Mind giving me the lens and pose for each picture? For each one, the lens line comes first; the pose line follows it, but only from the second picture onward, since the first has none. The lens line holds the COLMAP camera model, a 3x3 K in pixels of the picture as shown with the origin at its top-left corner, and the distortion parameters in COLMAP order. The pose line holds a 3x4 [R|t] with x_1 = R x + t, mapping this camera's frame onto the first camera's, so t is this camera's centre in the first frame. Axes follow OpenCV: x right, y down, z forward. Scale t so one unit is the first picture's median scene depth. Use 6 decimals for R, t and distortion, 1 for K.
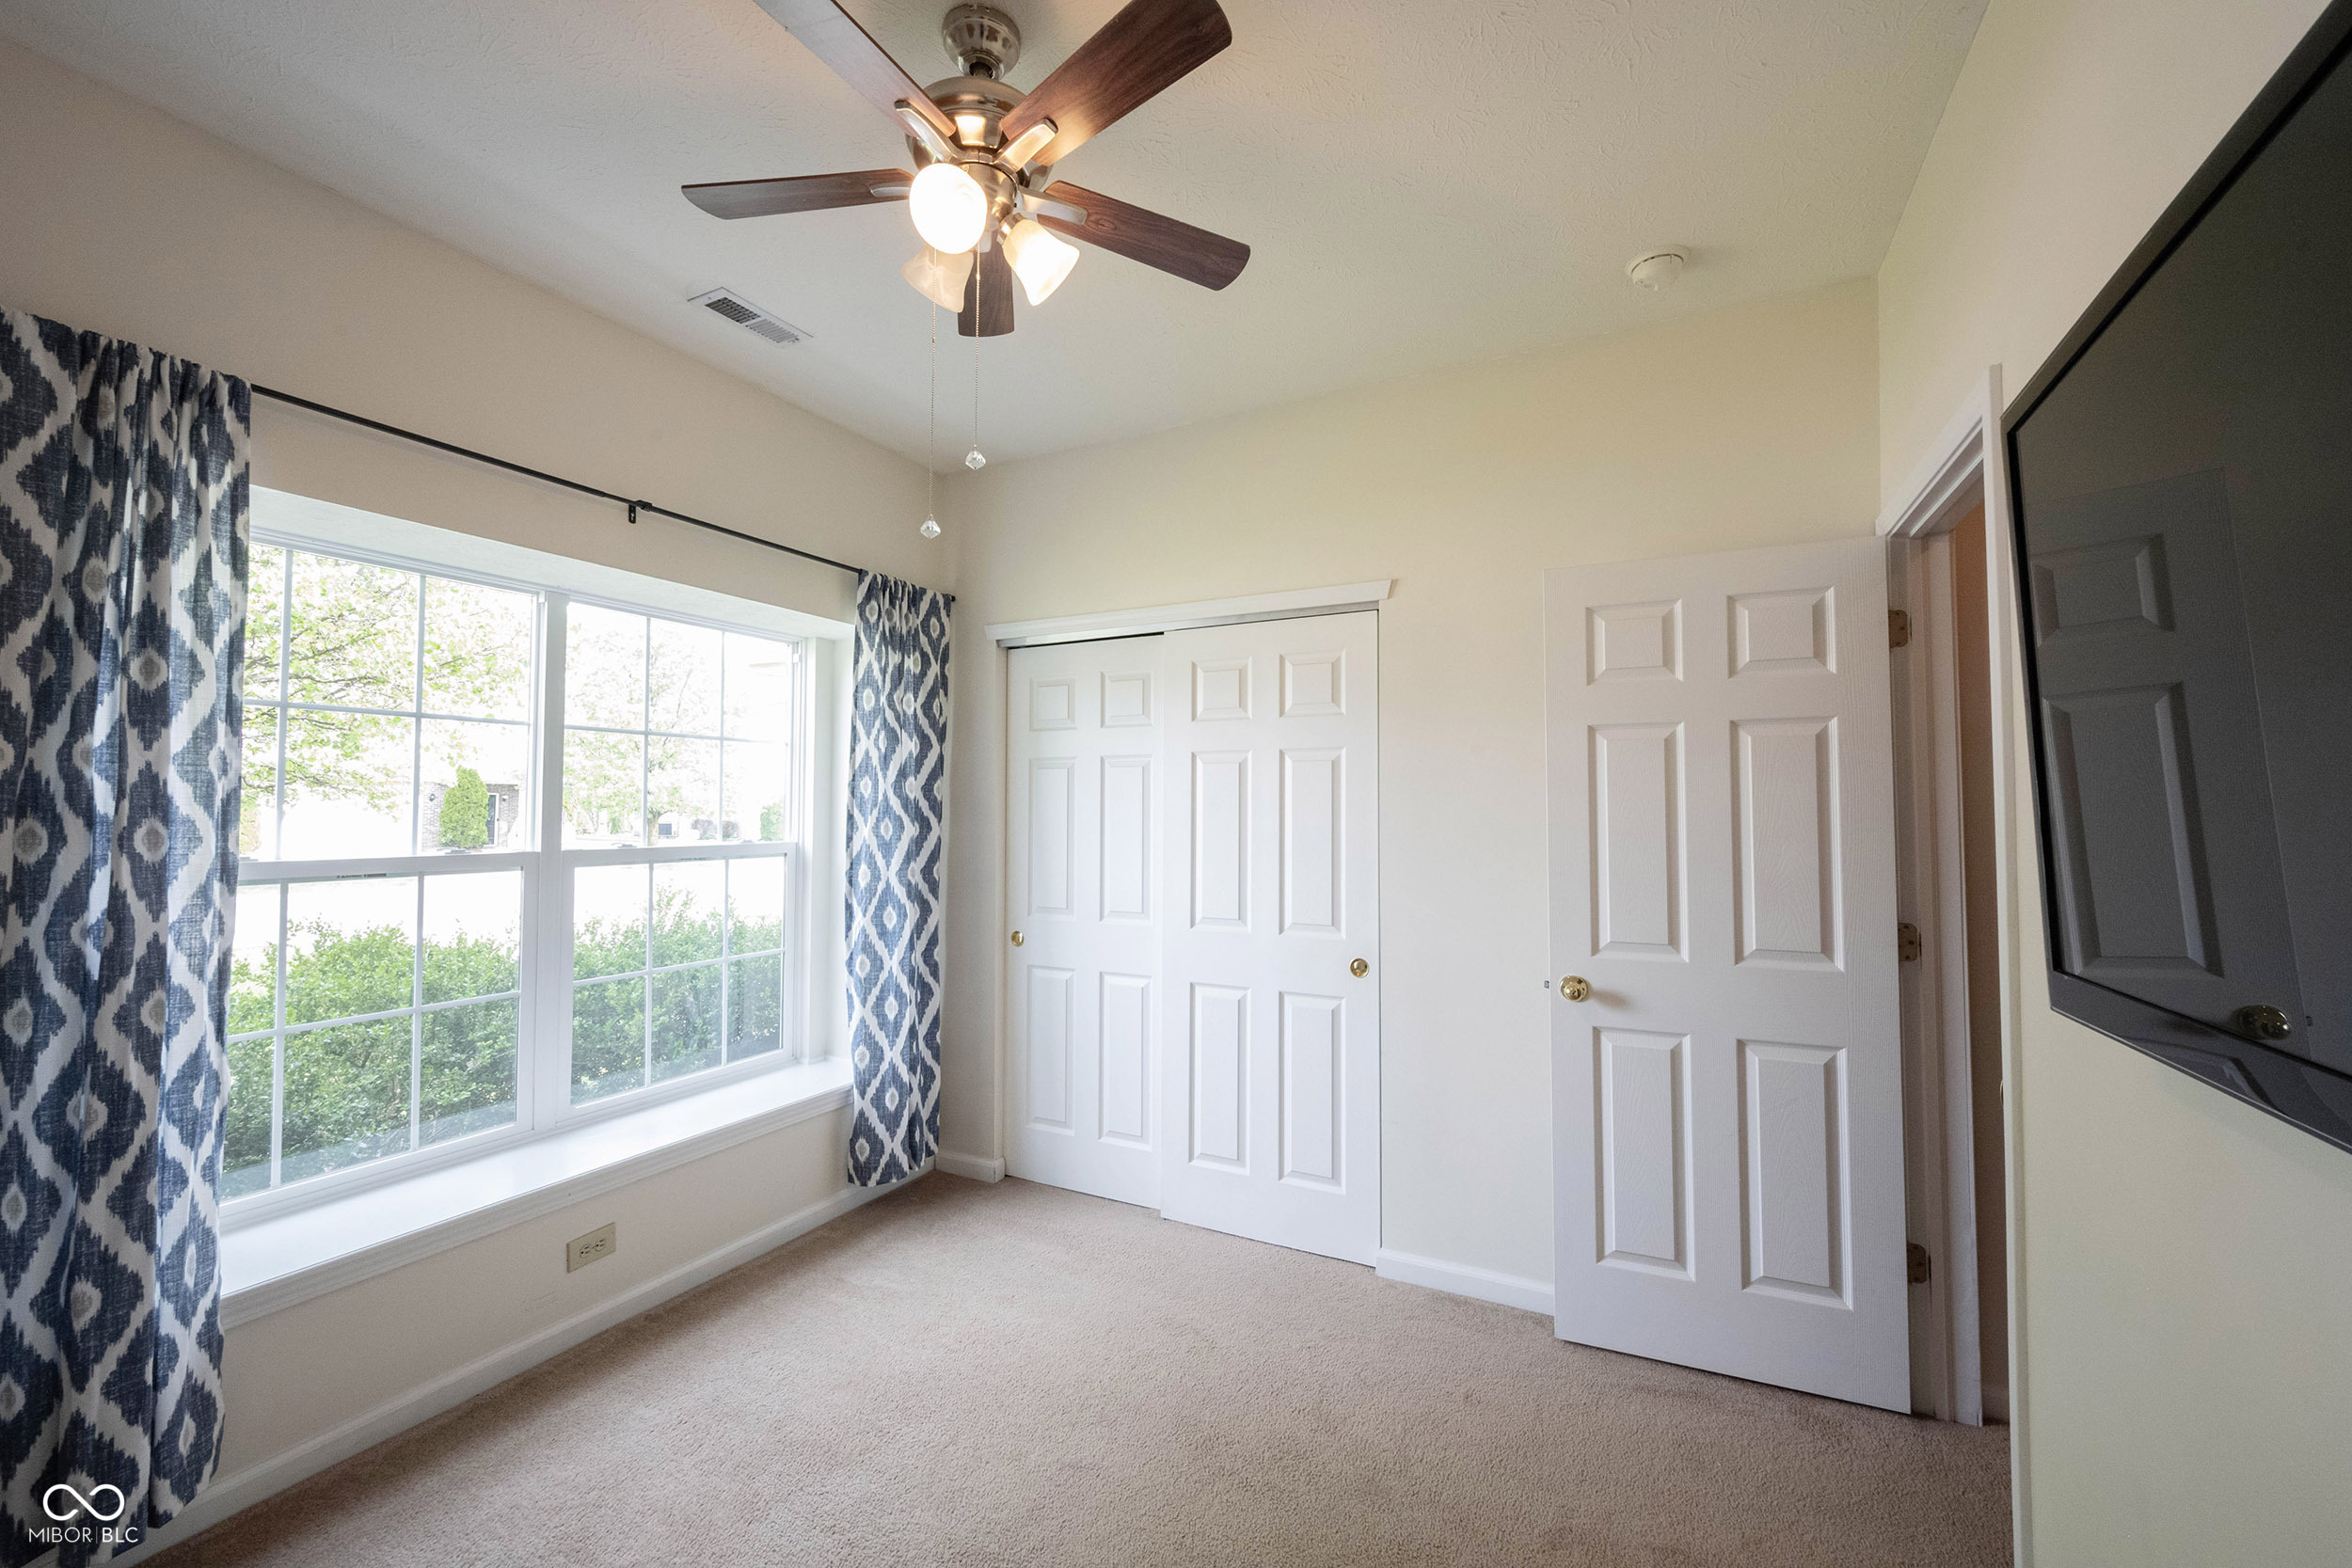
lens RADIAL K [[920.4, 0, 1164.3], [0, 920.4, 785.5], [0, 0, 1]] dist [-0.004230, 0.000466]
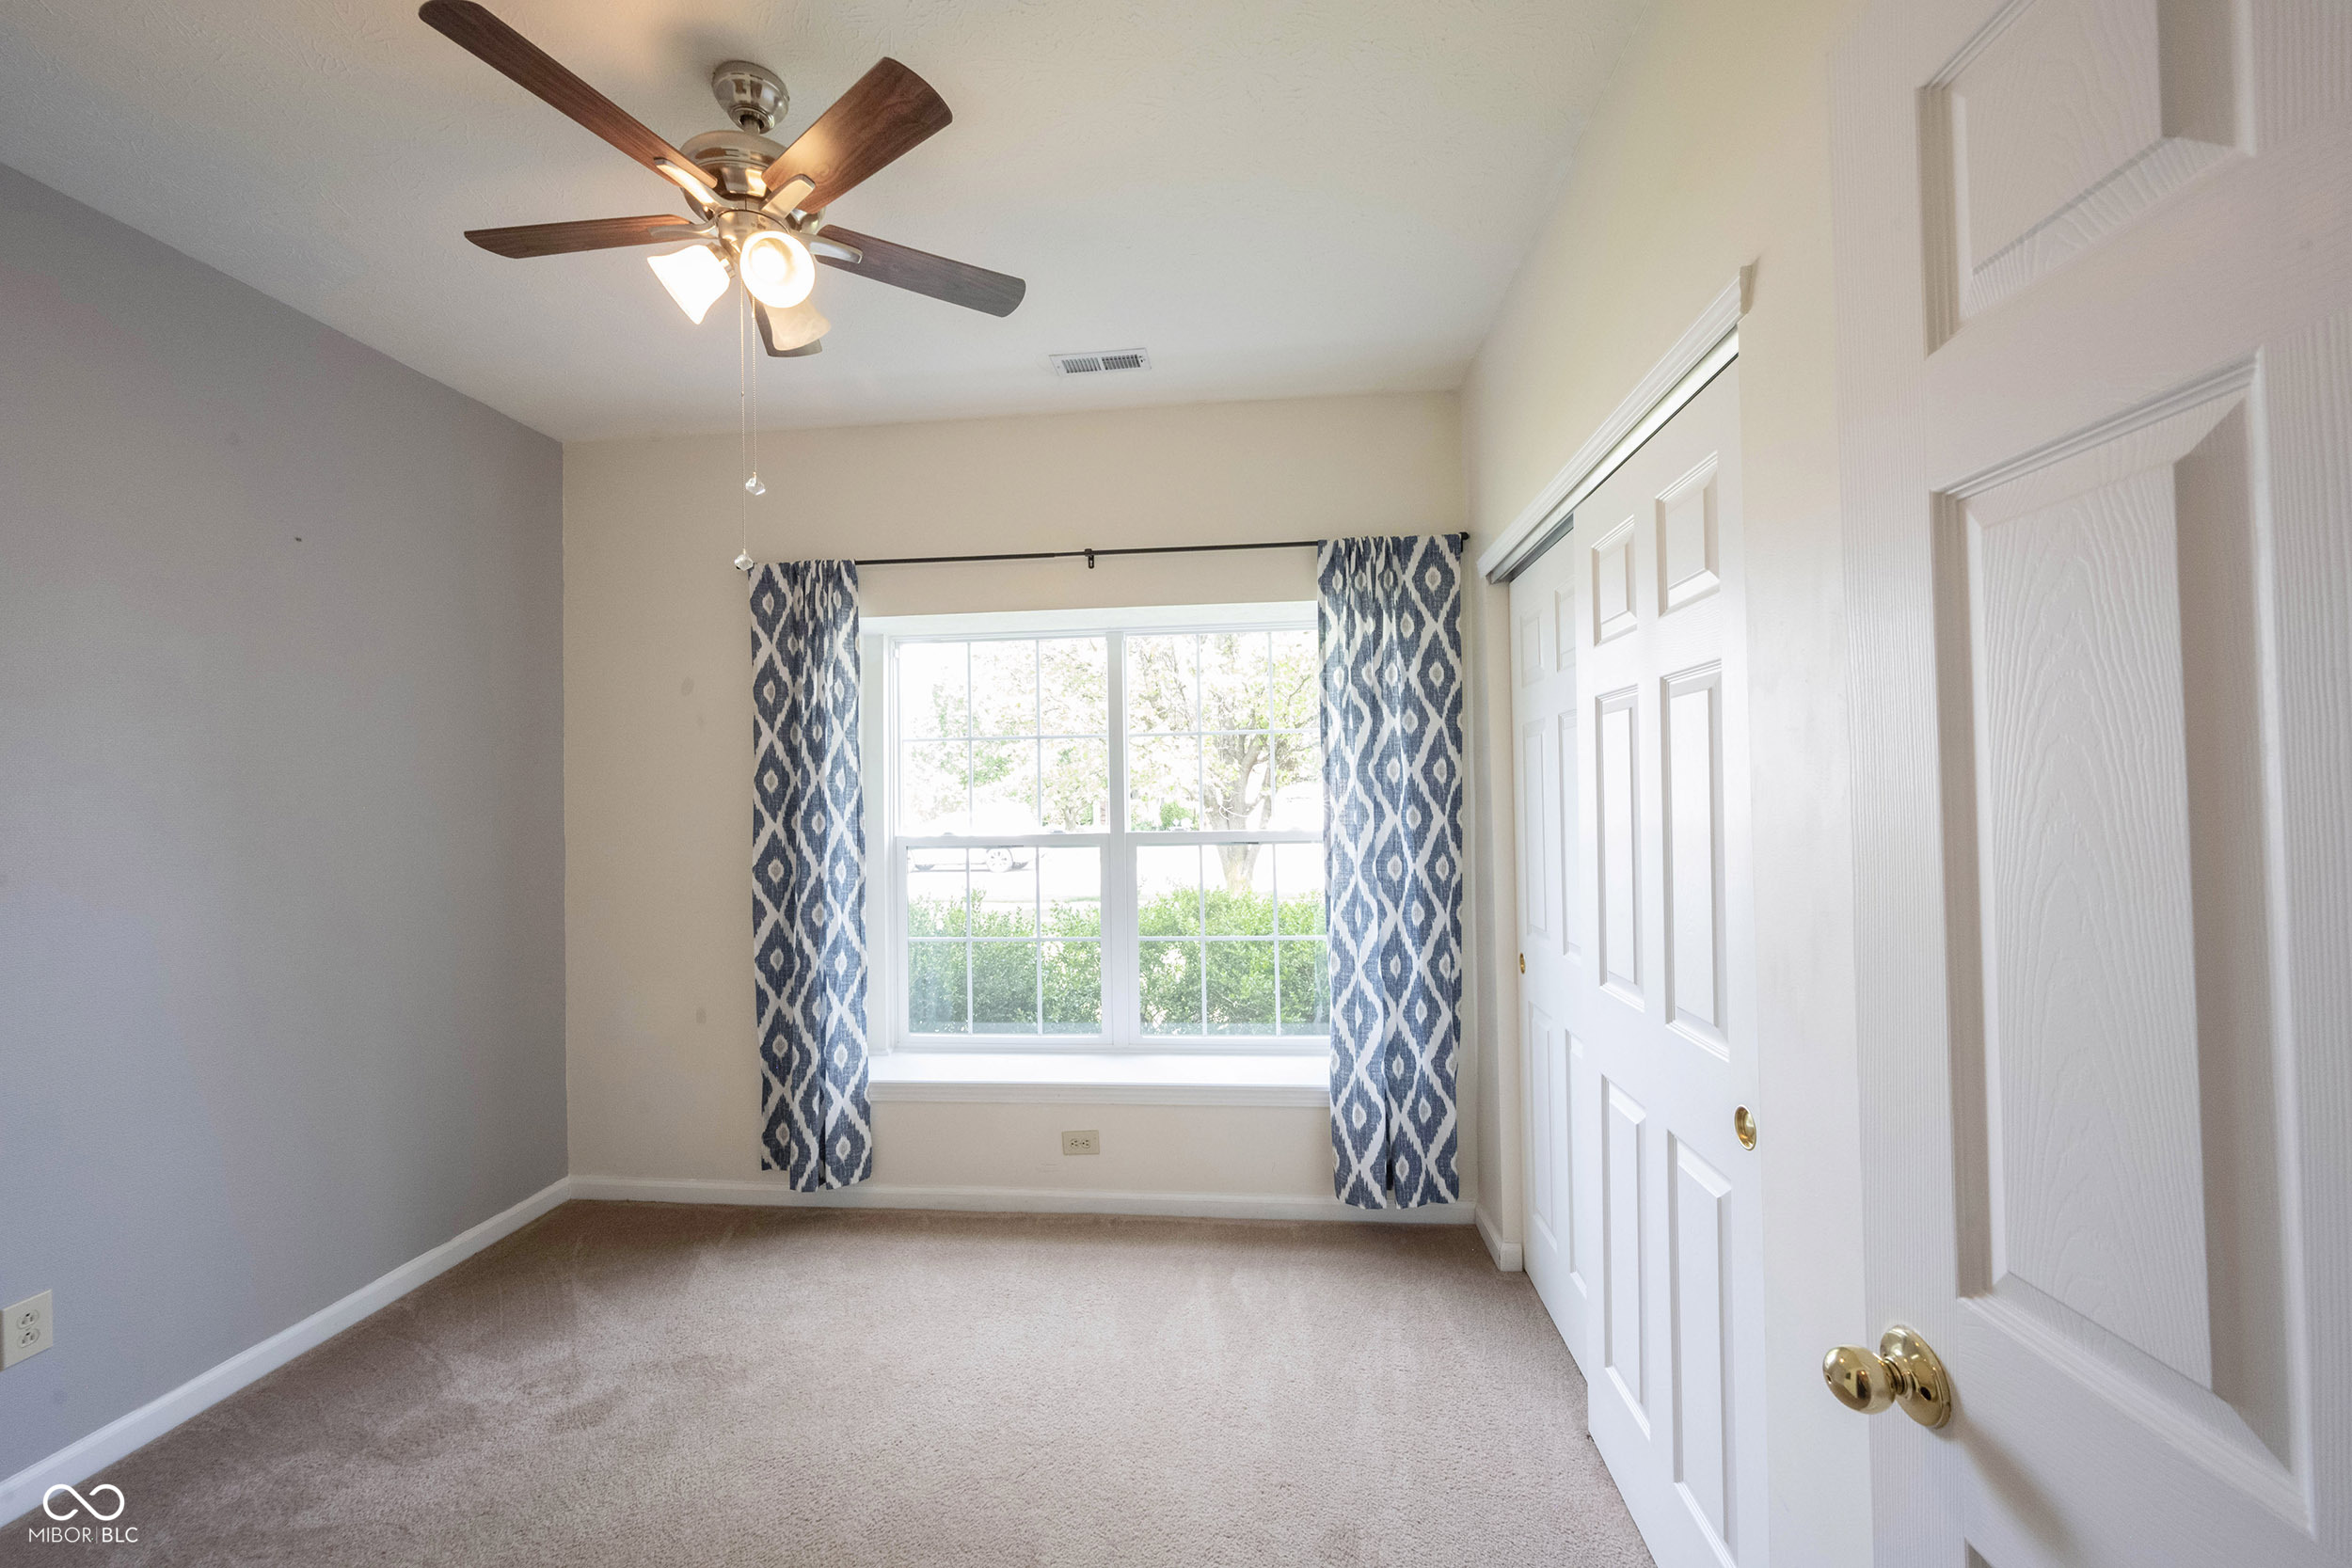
lens RADIAL K [[920.4, 0, 1161.9], [0, 920.4, 787.0], [0, 0, 1]] dist [-0.004230, 0.000466]
pose [[0.379005, -0.020961, -0.925157, 0.529462], [0.042985, 0.999063, -0.005027, 0.015595], [0.924396, -0.037862, 0.379551, 0.547072]]
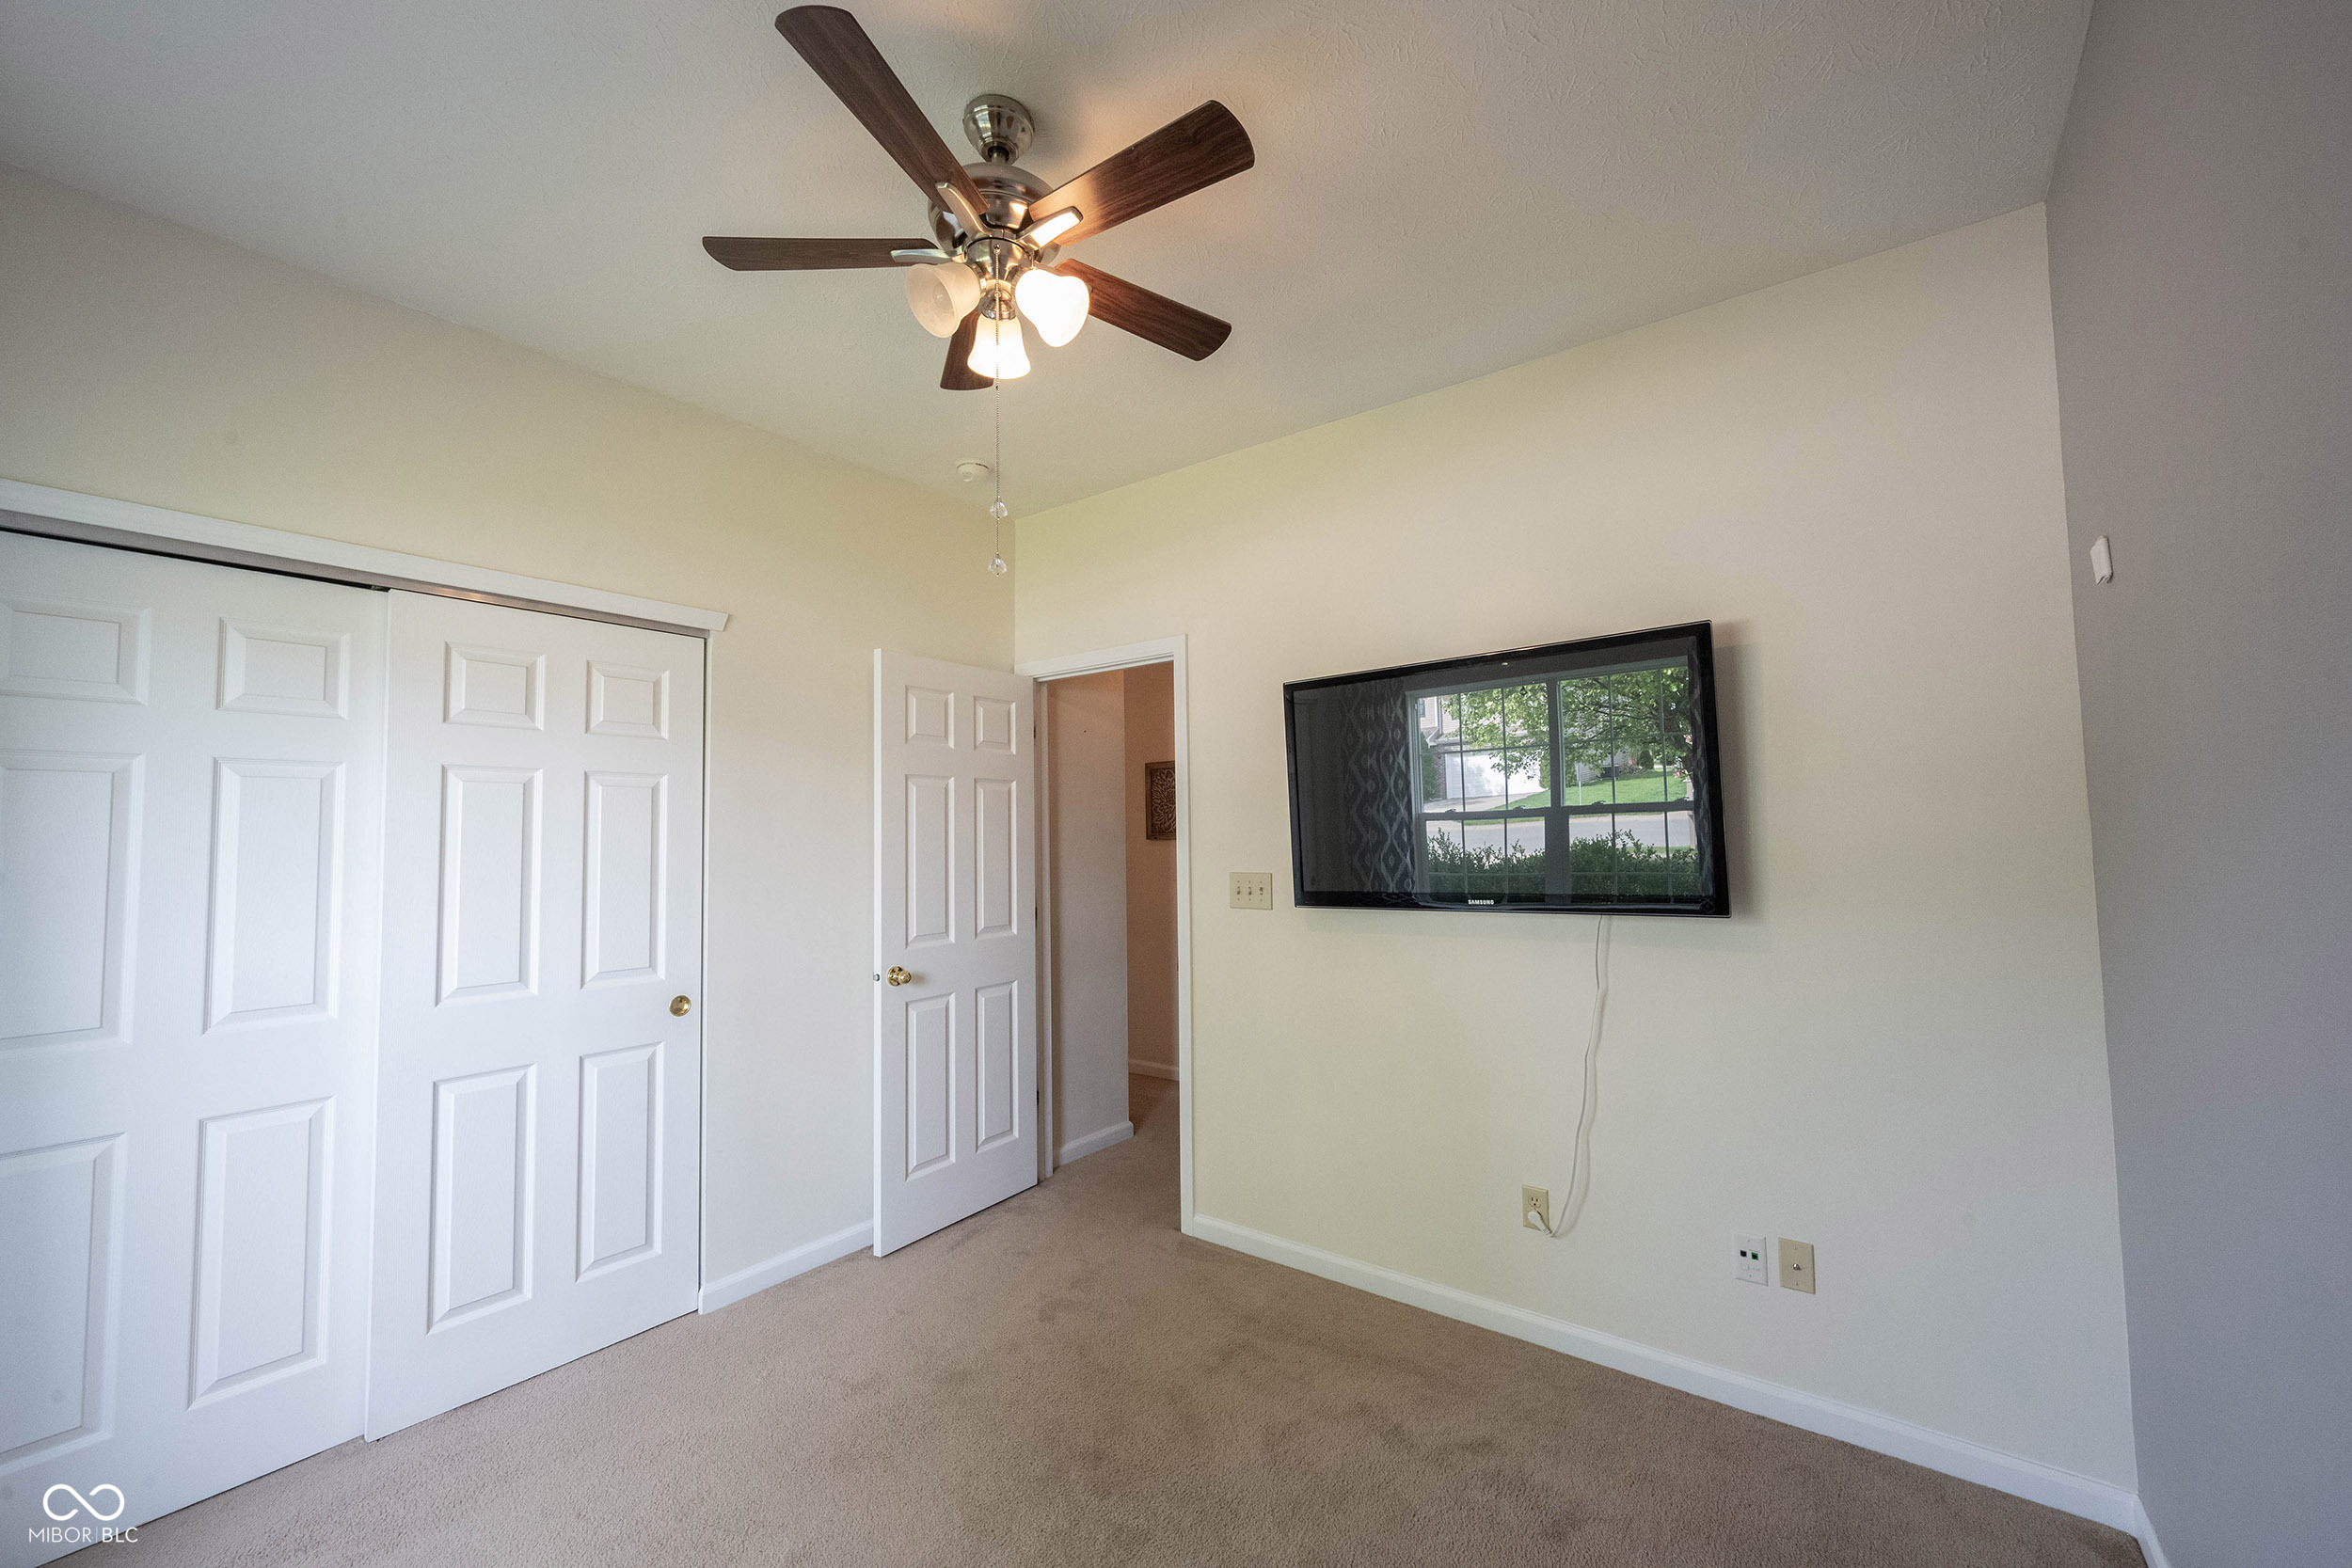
lens RADIAL K [[920.4, 0, 1188.2], [0, 920.4, 783.0], [0, 0, 1]] dist [-0.004230, 0.000466]
pose [[0.155528, 0.050117, 0.986559, -0.657037], [-0.020935, 0.998655, -0.047431, 0.000883], [-0.987610, -0.013277, 0.156368, 0.327828]]
